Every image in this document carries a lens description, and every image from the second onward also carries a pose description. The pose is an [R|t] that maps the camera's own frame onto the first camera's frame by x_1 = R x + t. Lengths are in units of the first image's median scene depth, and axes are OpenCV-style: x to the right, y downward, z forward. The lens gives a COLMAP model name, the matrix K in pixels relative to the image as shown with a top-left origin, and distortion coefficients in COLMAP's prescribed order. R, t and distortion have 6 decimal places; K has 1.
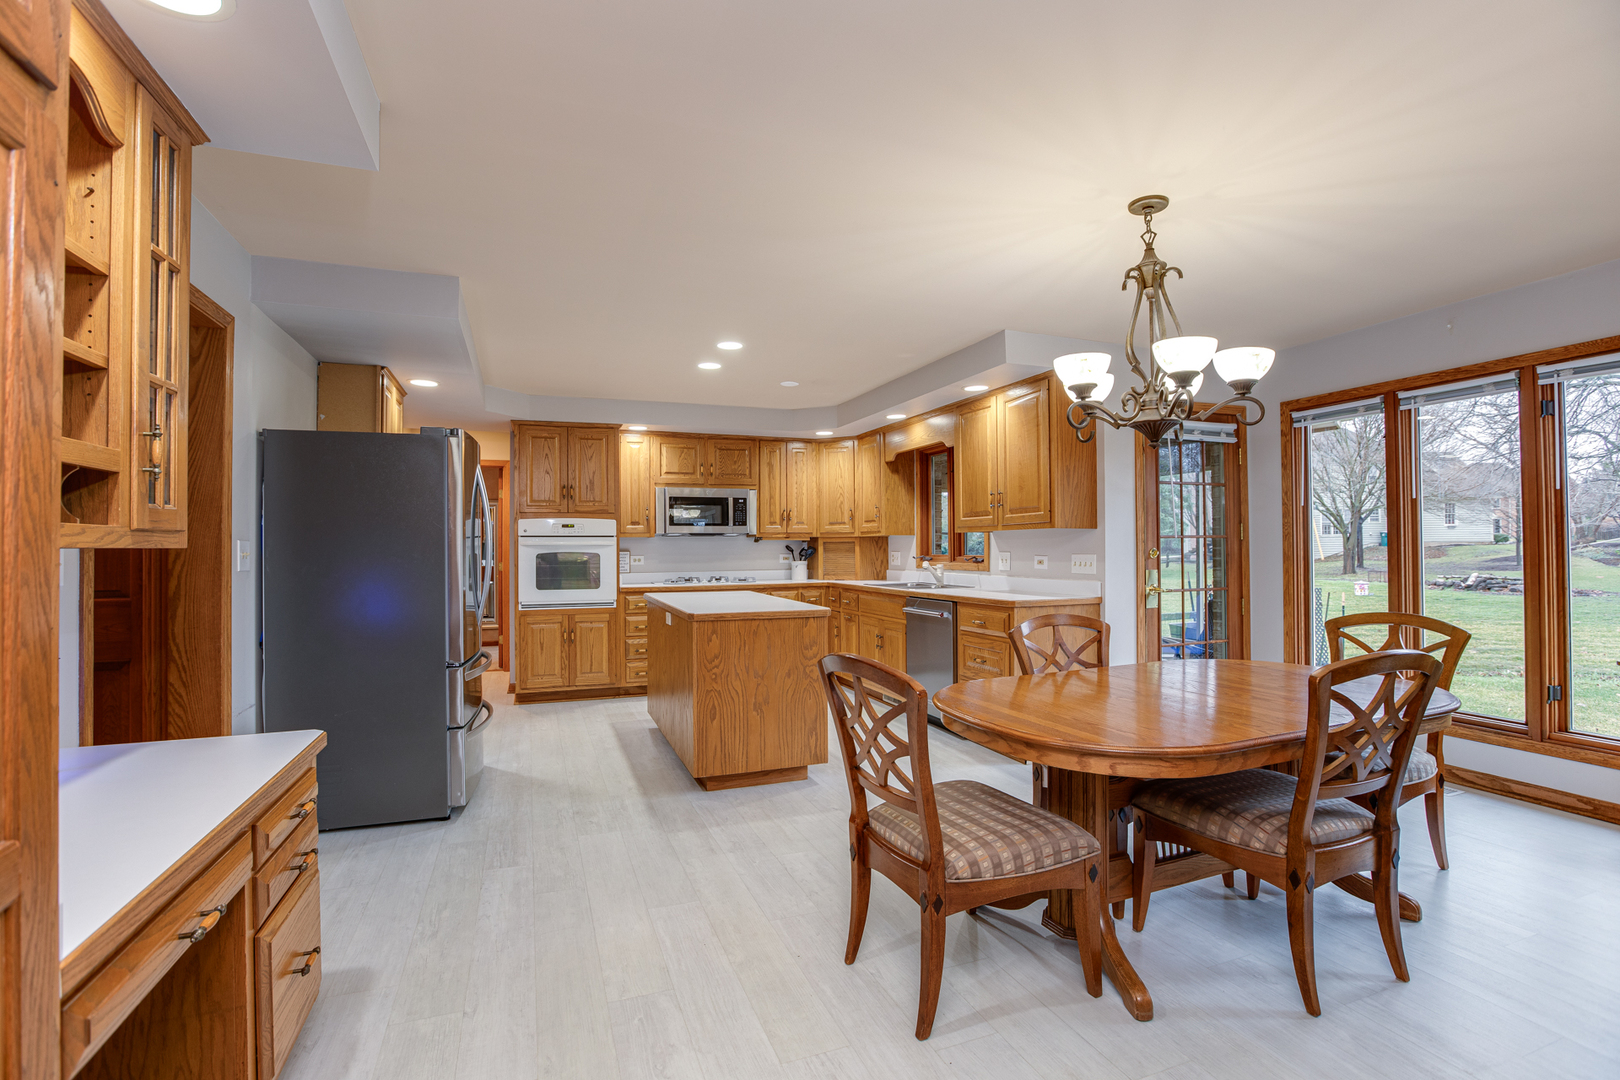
lens RADIAL K [[731.5, 0, 805.1], [0, 731.5, 532.2], [0, 0, 1]] dist [-0.016375, 0.000594]
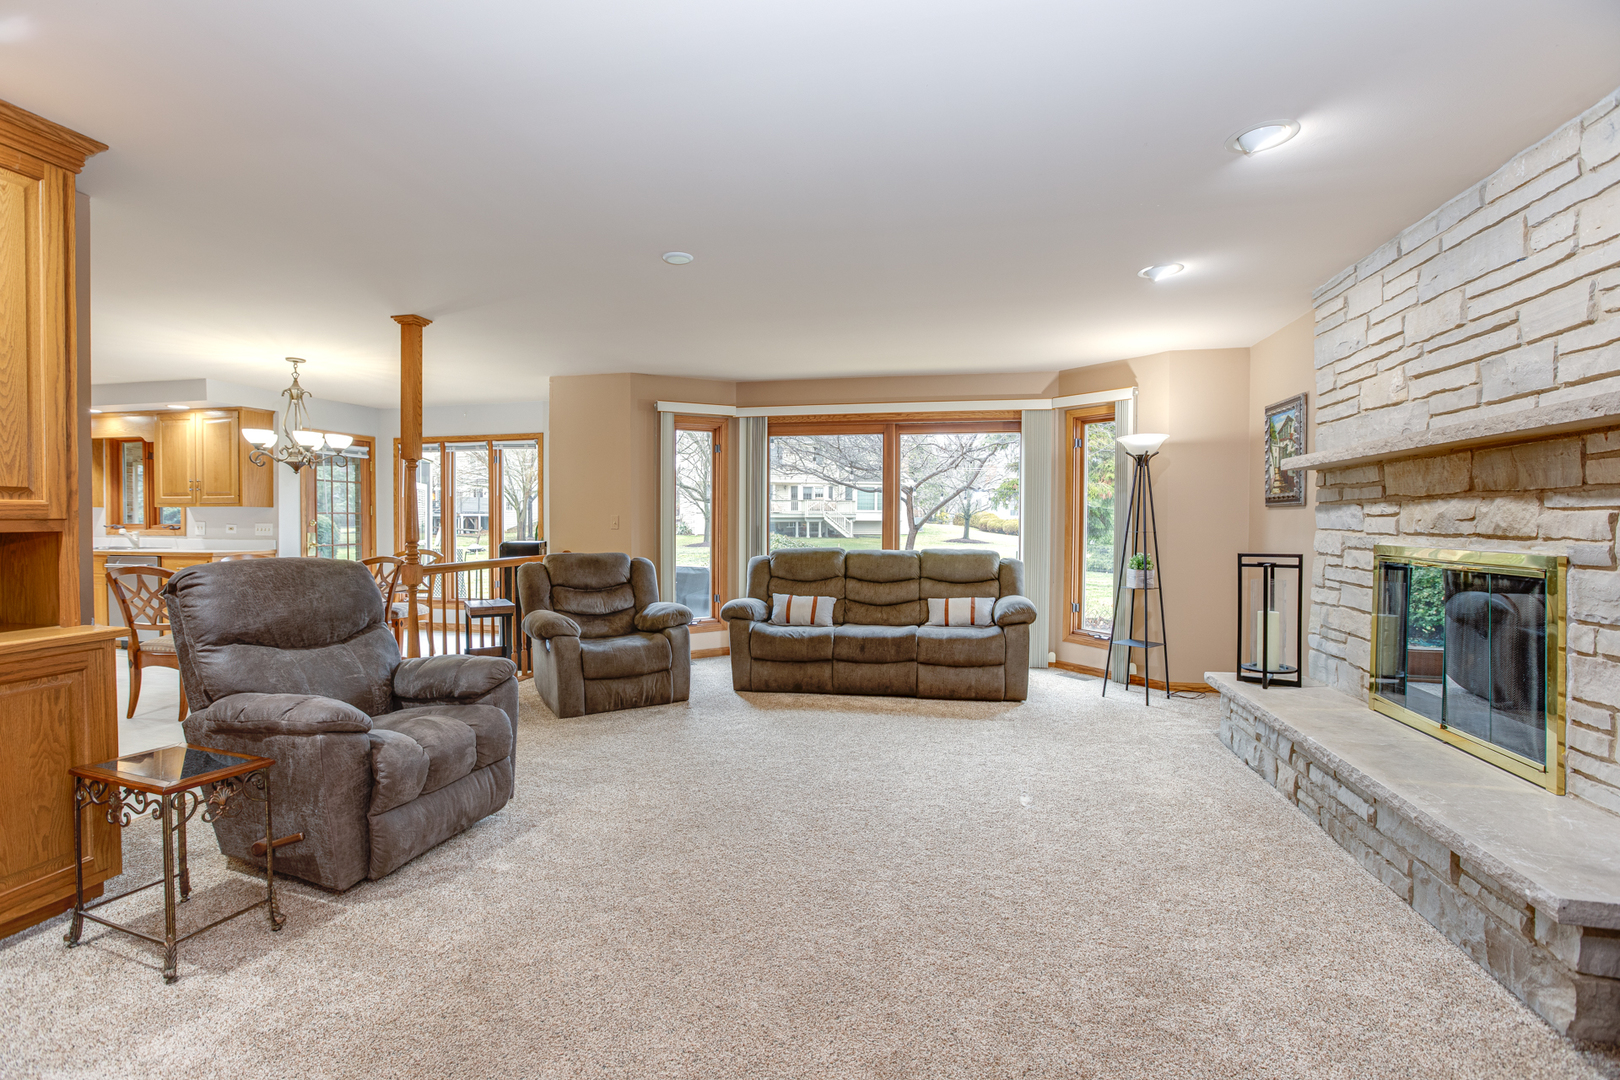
lens RADIAL K [[731.5, 0, 805.1], [0, 731.5, 532.2], [0, 0, 1]] dist [-0.016375, 0.000594]
pose [[0.548851, -0.006568, 0.835894, -0.290064], [-0.025467, 0.999374, 0.024575, -0.019163], [-0.835532, -0.034776, 0.548340, -0.849391]]
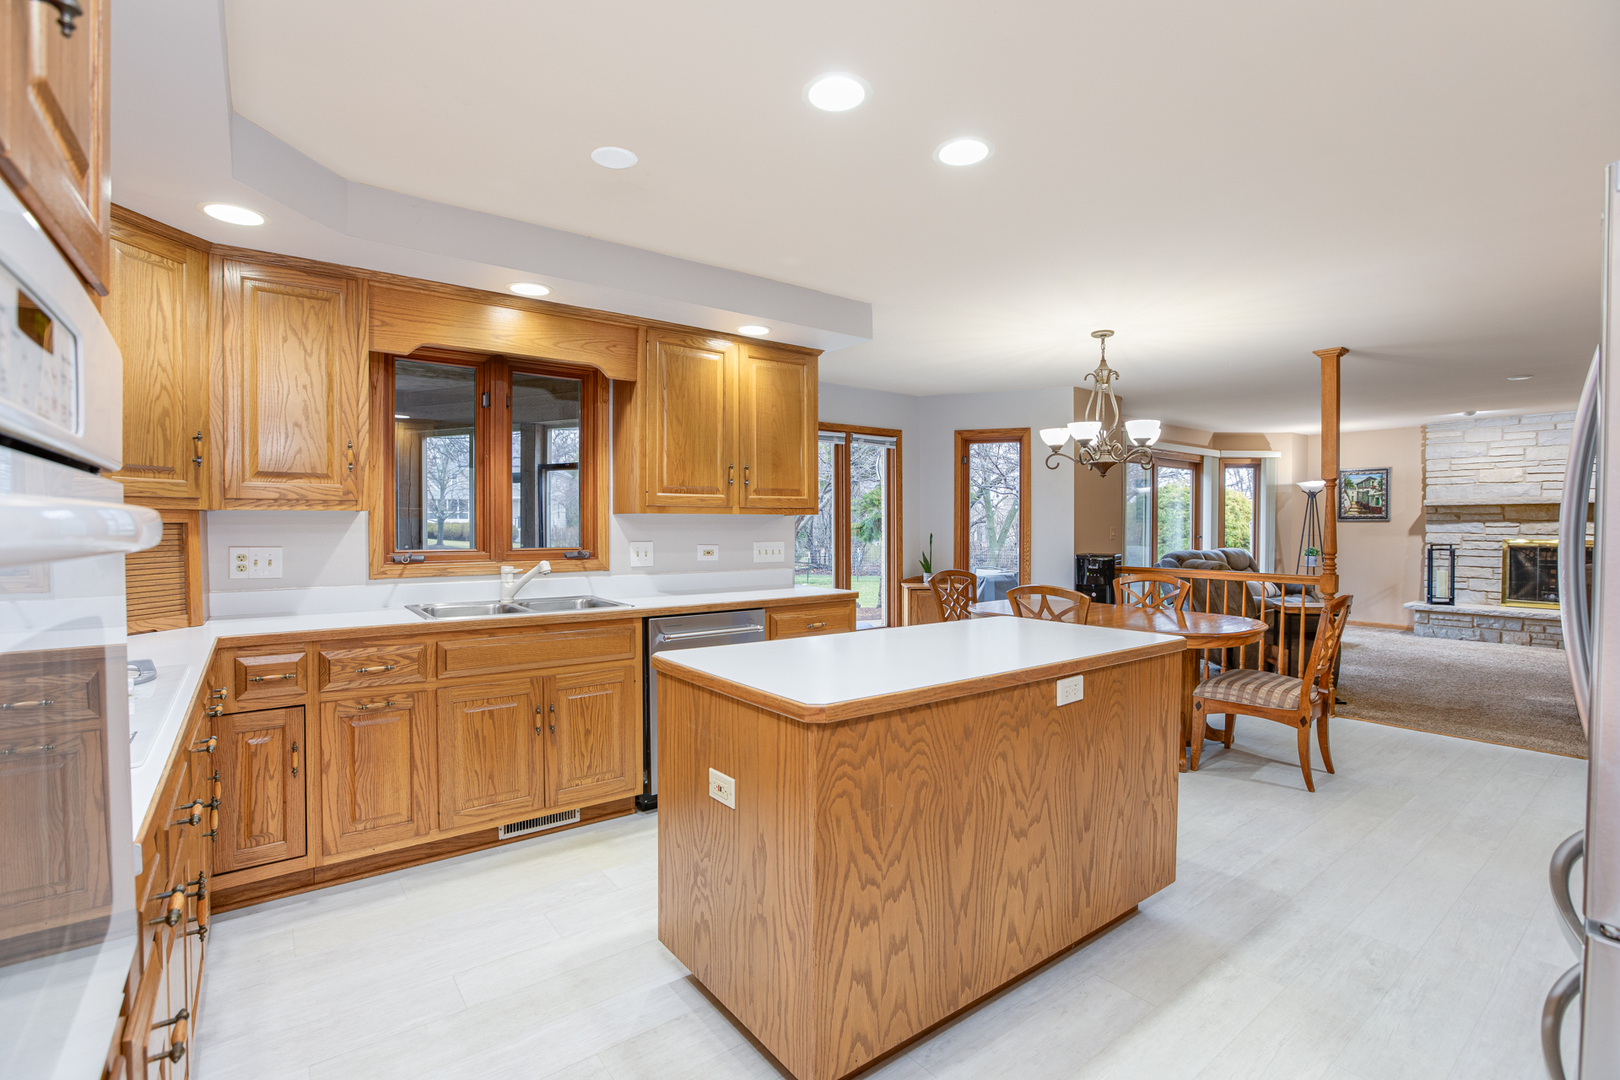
lens RADIAL K [[731.5, 0, 805.1], [0, 731.5, 532.2], [0, 0, 1]] dist [-0.016375, 0.000594]
pose [[-0.285326, -0.001522, 0.958429, -0.558856], [-0.019470, 0.999802, -0.004208, 0.020767], [-0.958233, -0.019861, -0.285299, 1.226412]]
